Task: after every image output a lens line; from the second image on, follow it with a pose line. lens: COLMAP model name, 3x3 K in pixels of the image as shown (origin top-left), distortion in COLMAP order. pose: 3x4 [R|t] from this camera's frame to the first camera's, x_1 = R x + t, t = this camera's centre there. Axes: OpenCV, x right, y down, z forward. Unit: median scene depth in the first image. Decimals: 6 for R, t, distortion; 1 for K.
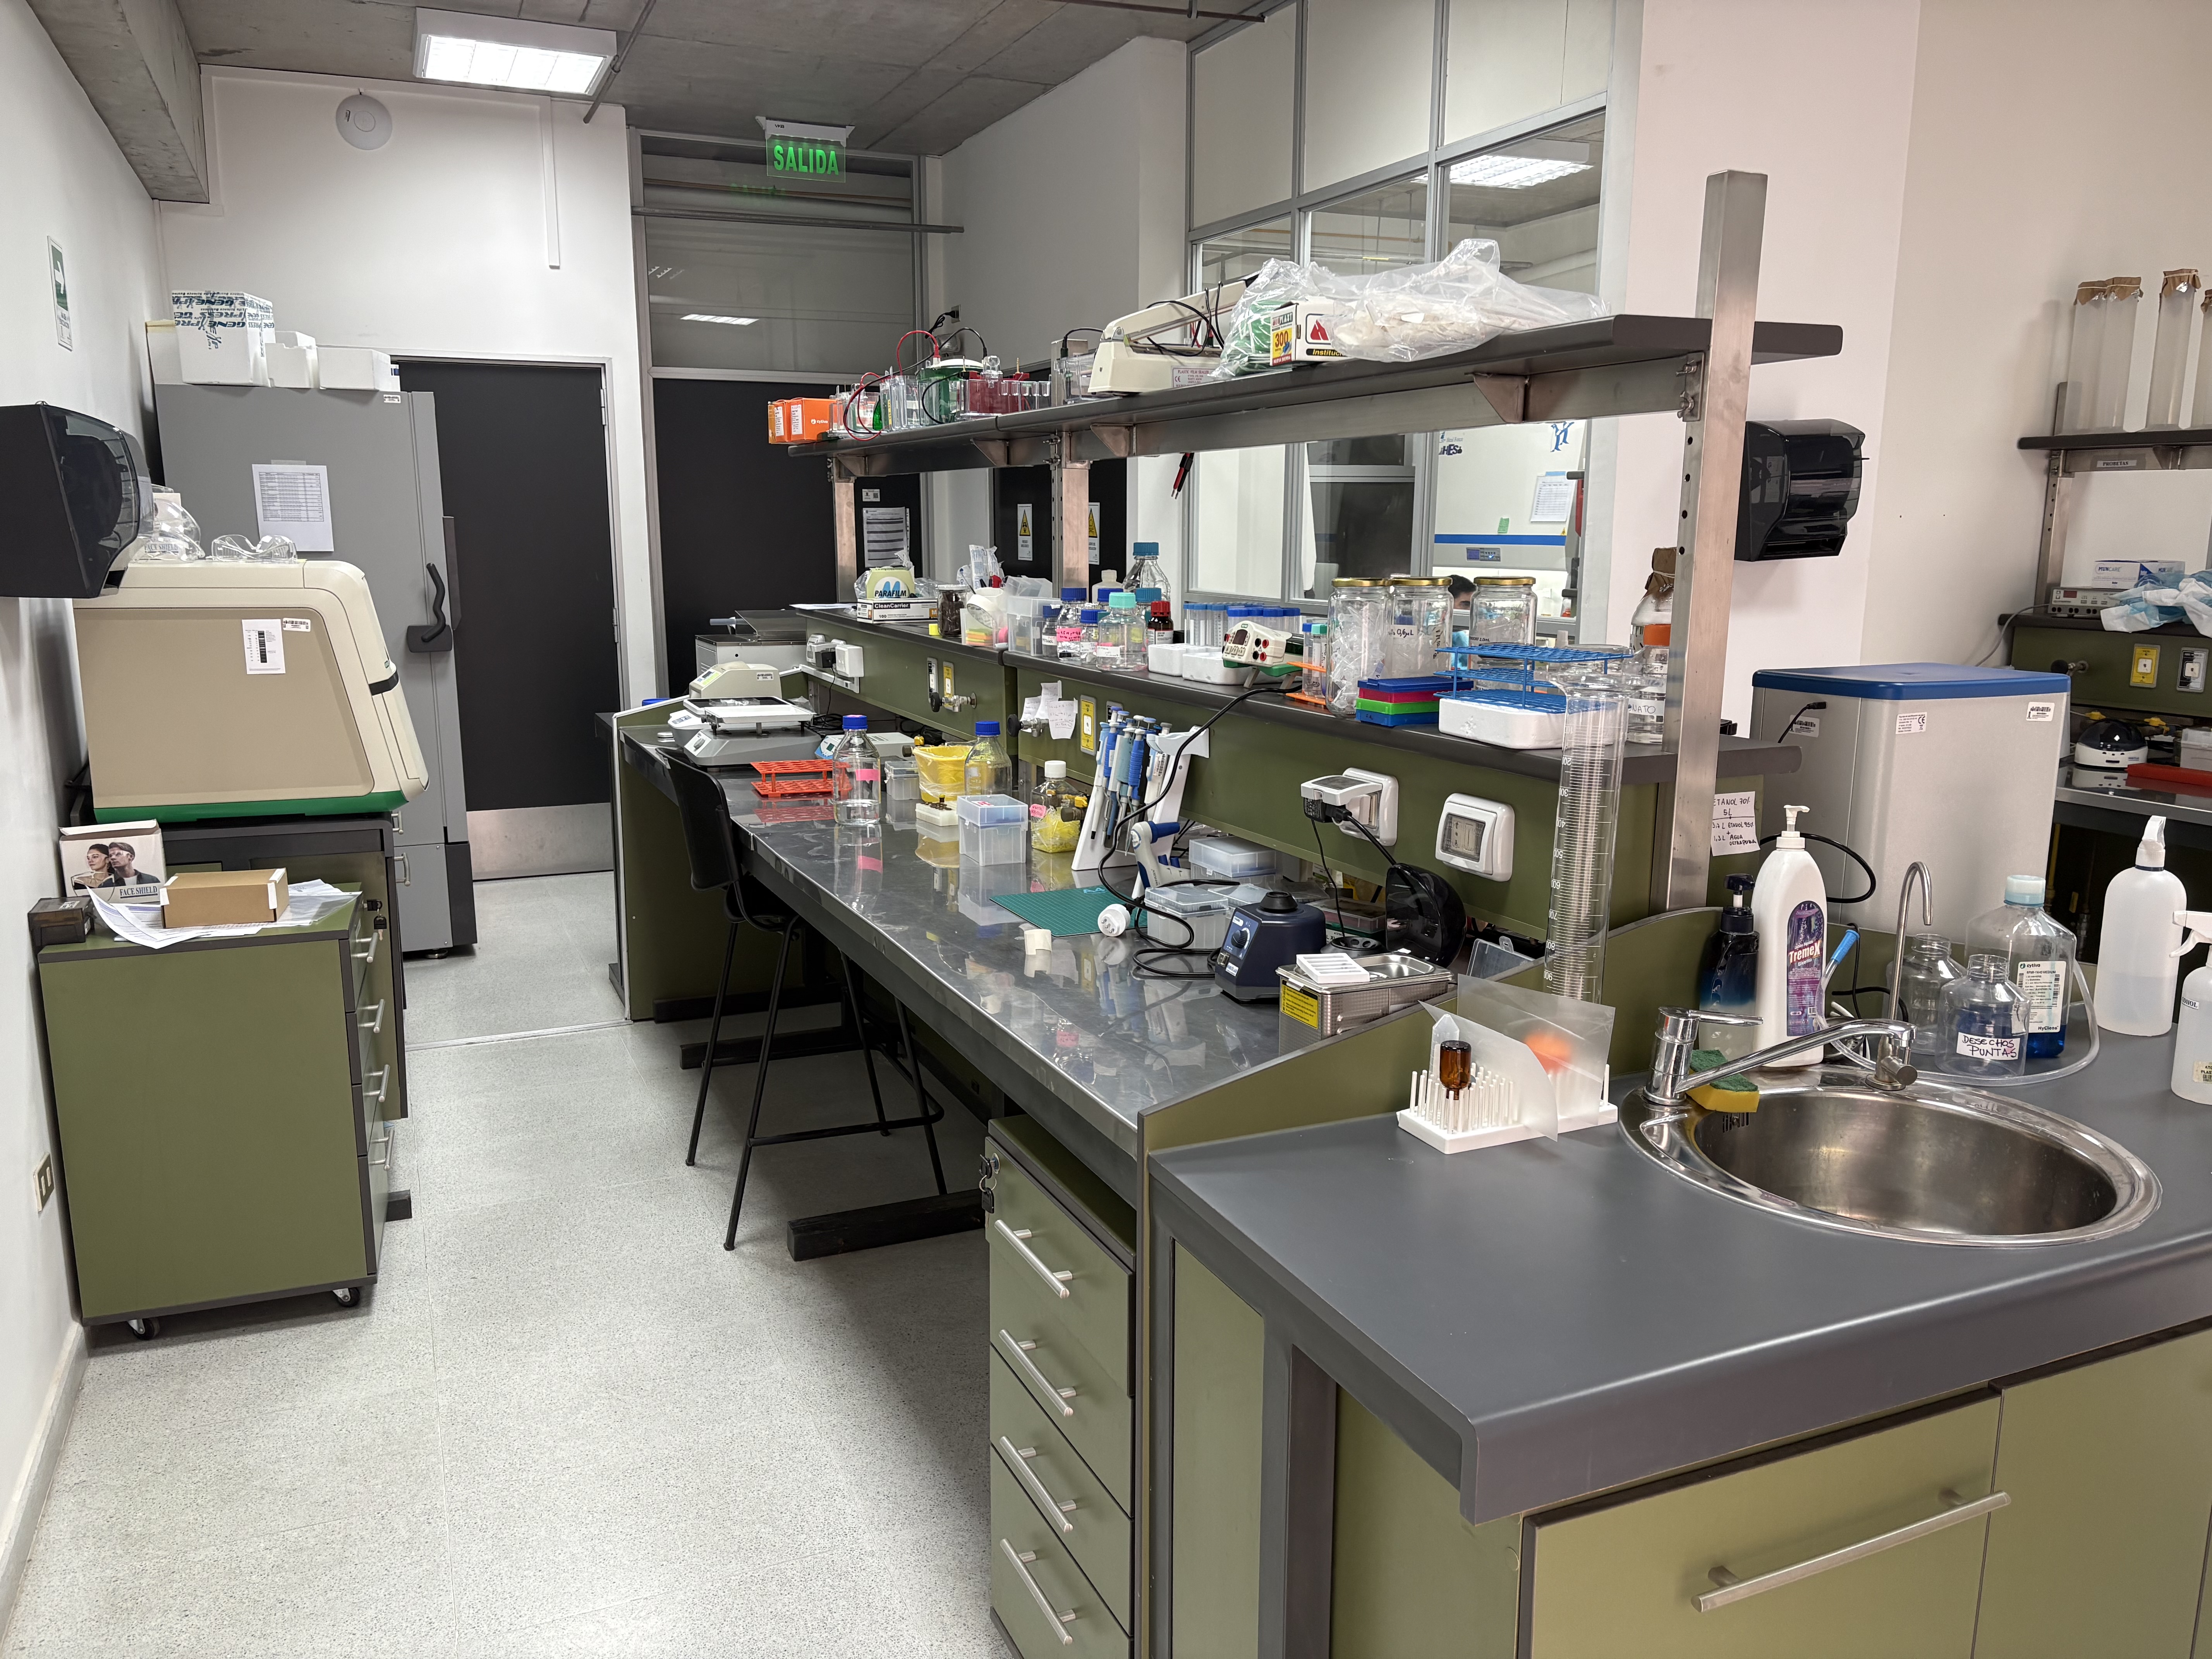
lens RADIAL K [[1687.0, 0, 1108.3], [0, 1687.0, 839.7], [0, 0, 1]] dist [0.100552, -0.131876]
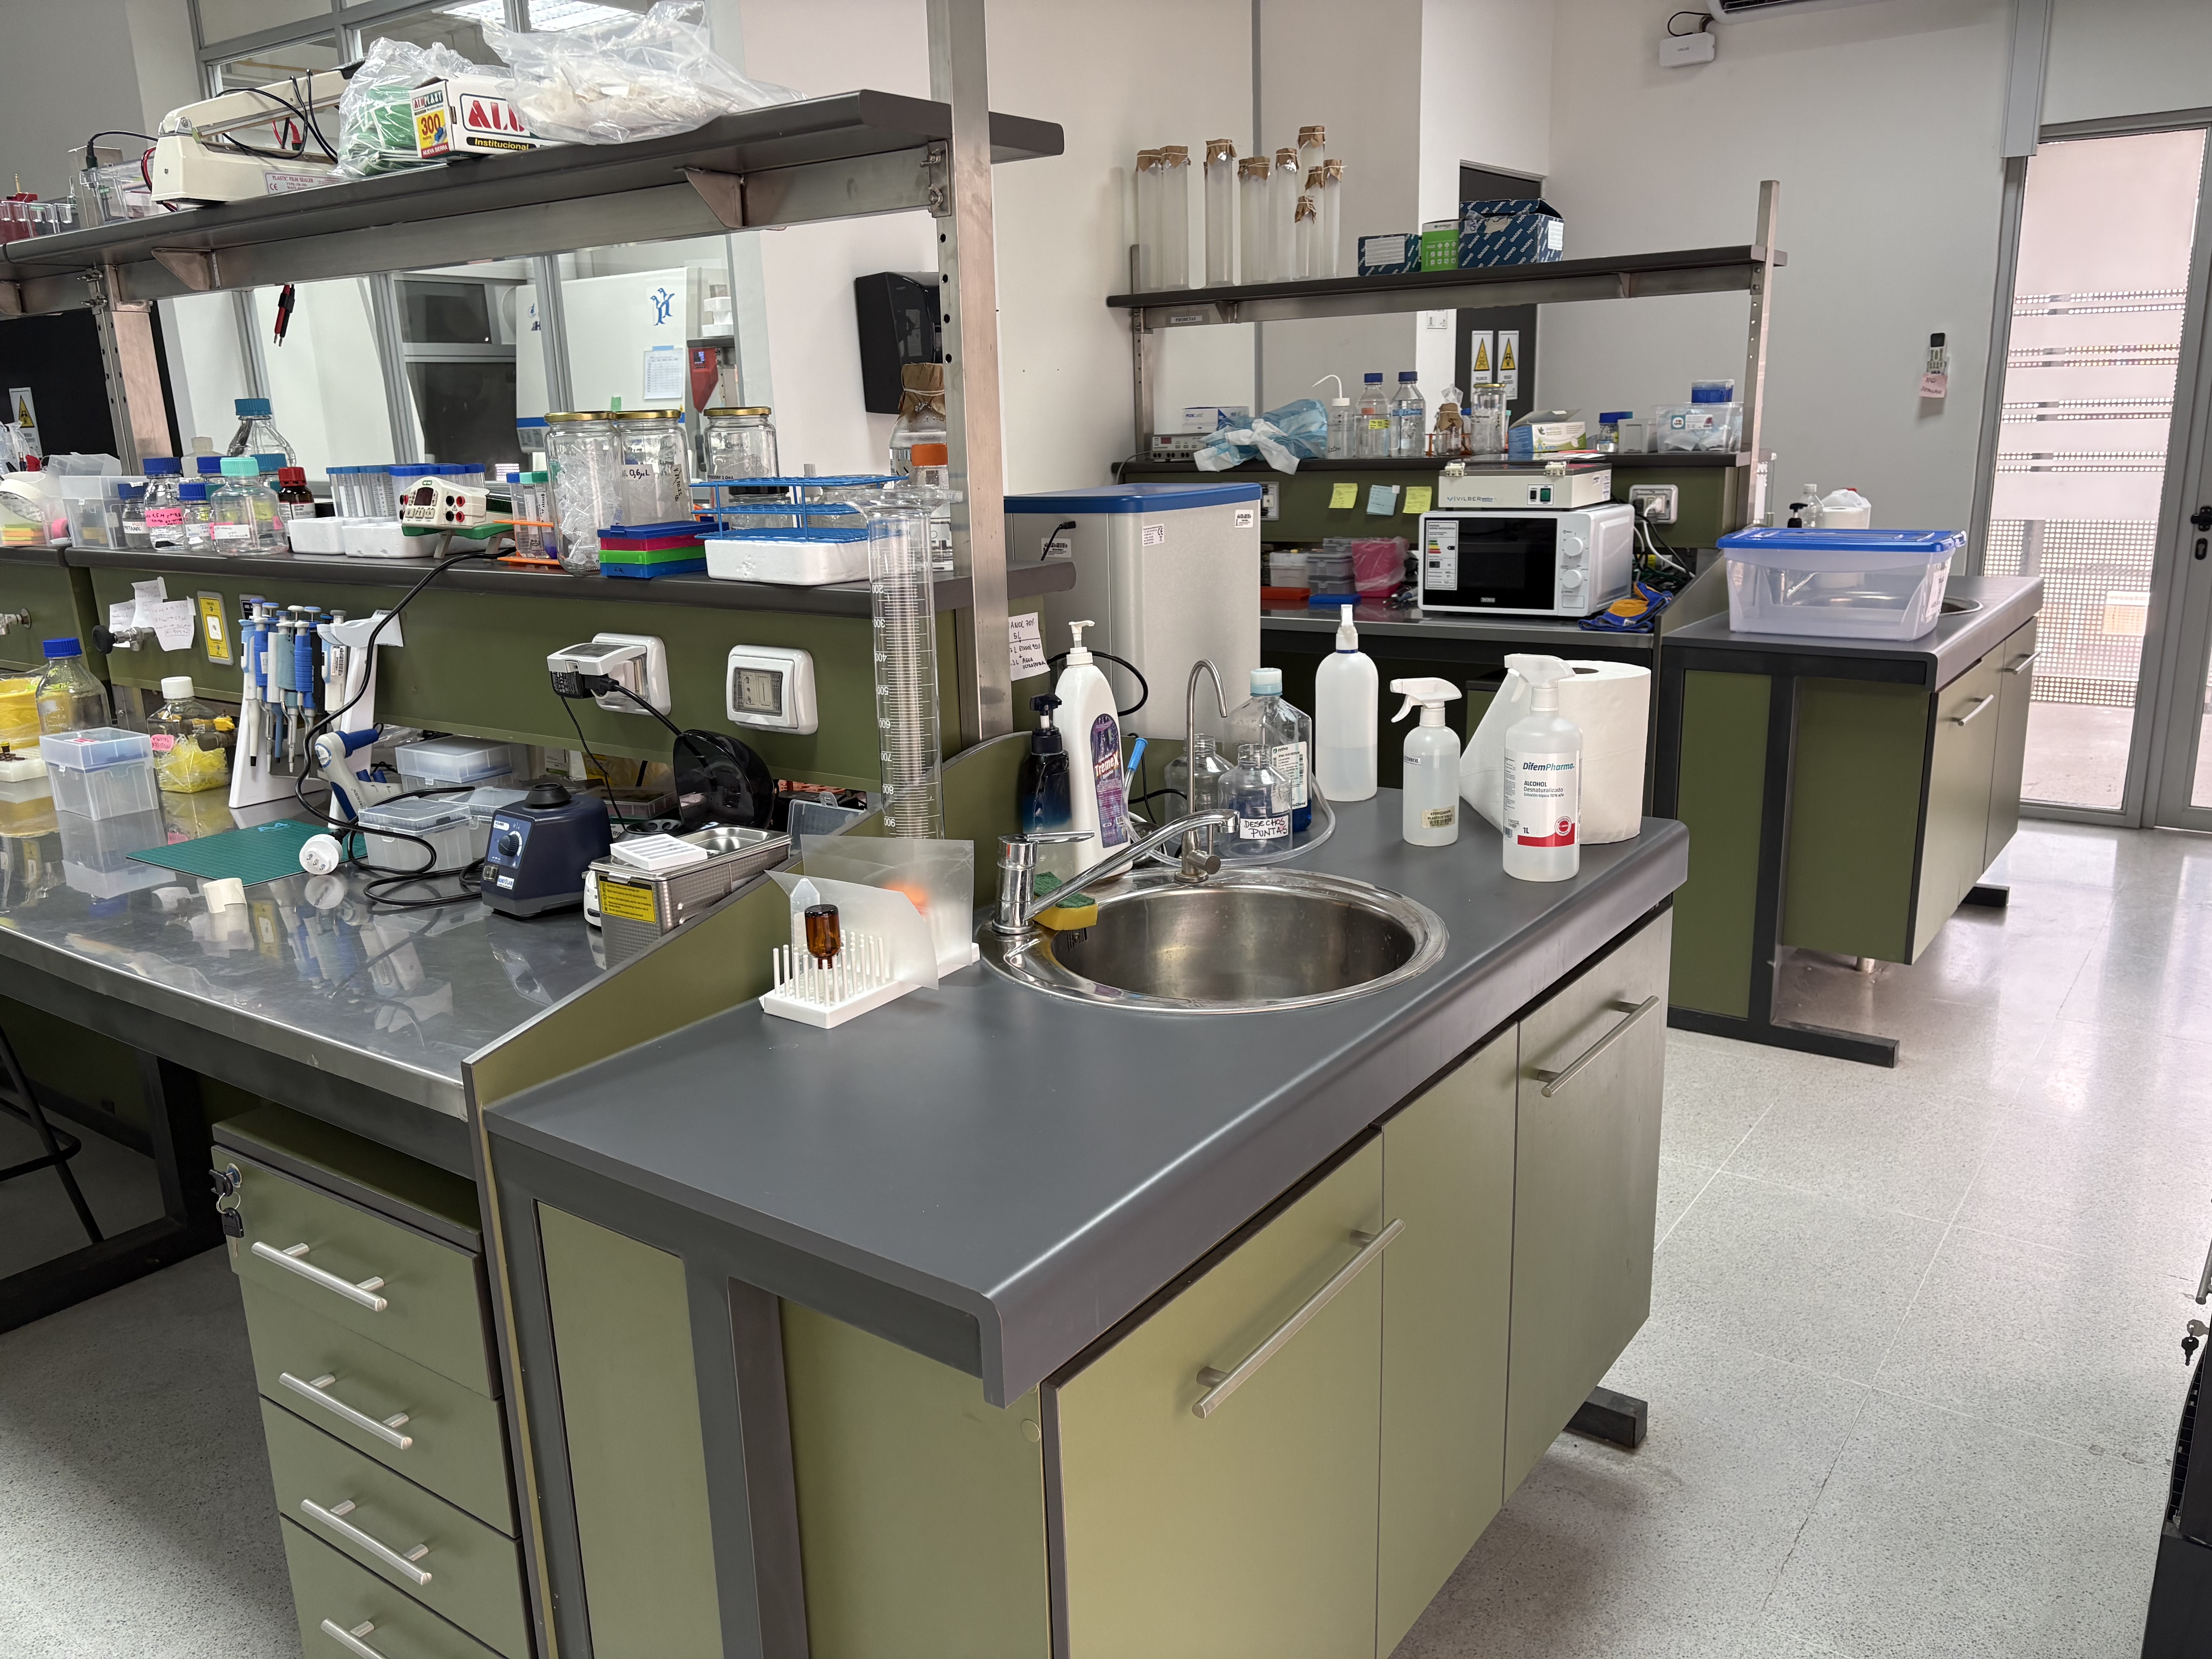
lens RADIAL K [[1687.0, 0, 1108.3], [0, 1687.0, 839.7], [0, 0, 1]] dist [0.100552, -0.131876]
pose [[0.863026, -0.155555, 0.480612, -0.075392], [0.128864, 0.987724, 0.088289, 0.019871], [-0.488446, -0.014262, 0.872477, 0.111891]]
